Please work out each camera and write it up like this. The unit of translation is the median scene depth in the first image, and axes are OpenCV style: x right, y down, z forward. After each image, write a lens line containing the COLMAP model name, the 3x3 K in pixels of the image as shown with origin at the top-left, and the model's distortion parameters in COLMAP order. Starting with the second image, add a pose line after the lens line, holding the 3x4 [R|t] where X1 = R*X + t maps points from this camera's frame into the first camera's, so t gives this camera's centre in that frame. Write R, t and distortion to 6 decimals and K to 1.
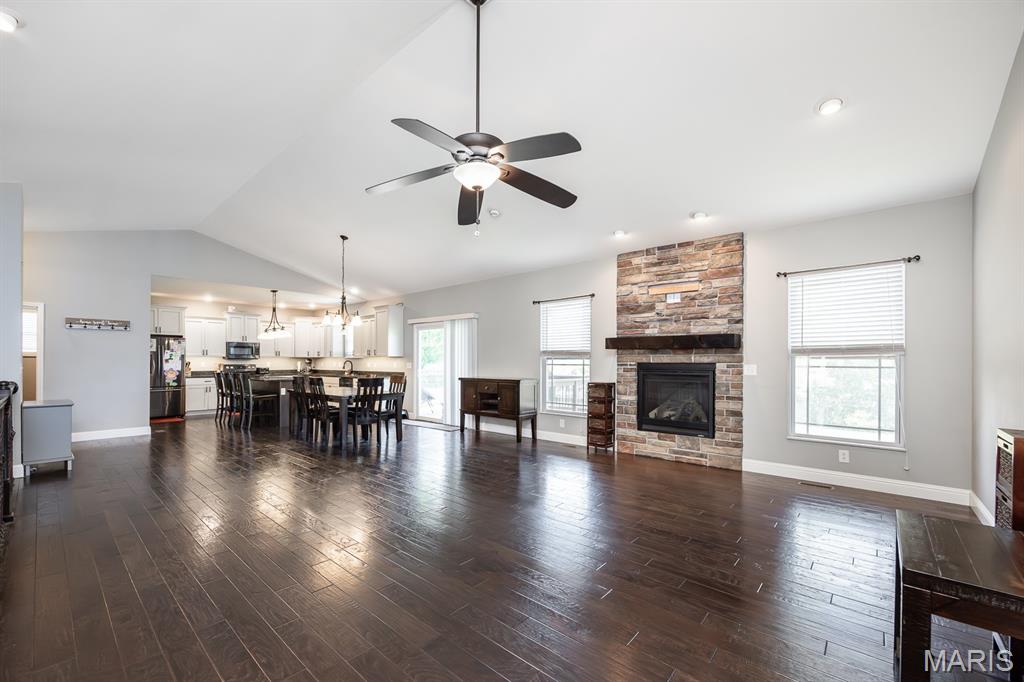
lens RADIAL K [[420.8, 0, 494.4], [0, 420.8, 360.4], [0, 0, 1]] dist [-0.000646, -0.000639]
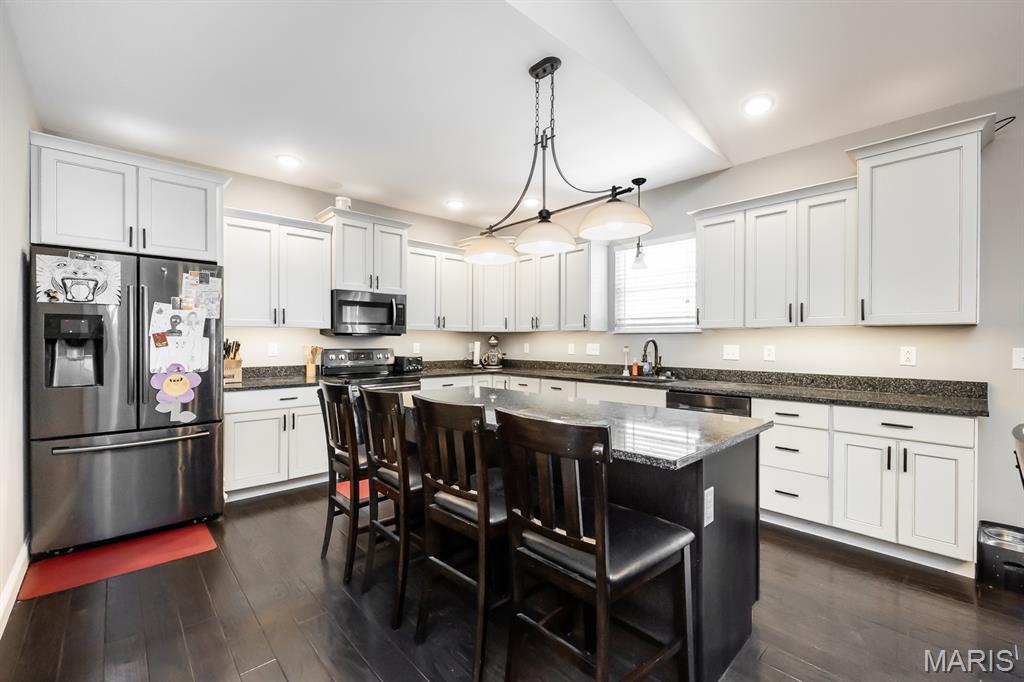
lens RADIAL K [[428.8, 0, 512.0], [0, 428.8, 341.0], [0, 0, 1]] dist [-0.000508, -0.000014]
pose [[0.996844, 0.002087, -0.079360, -0.493311], [-0.001917, 0.999996, 0.002222, 0.001245], [0.079364, -0.002062, 0.996844, 0.696679]]
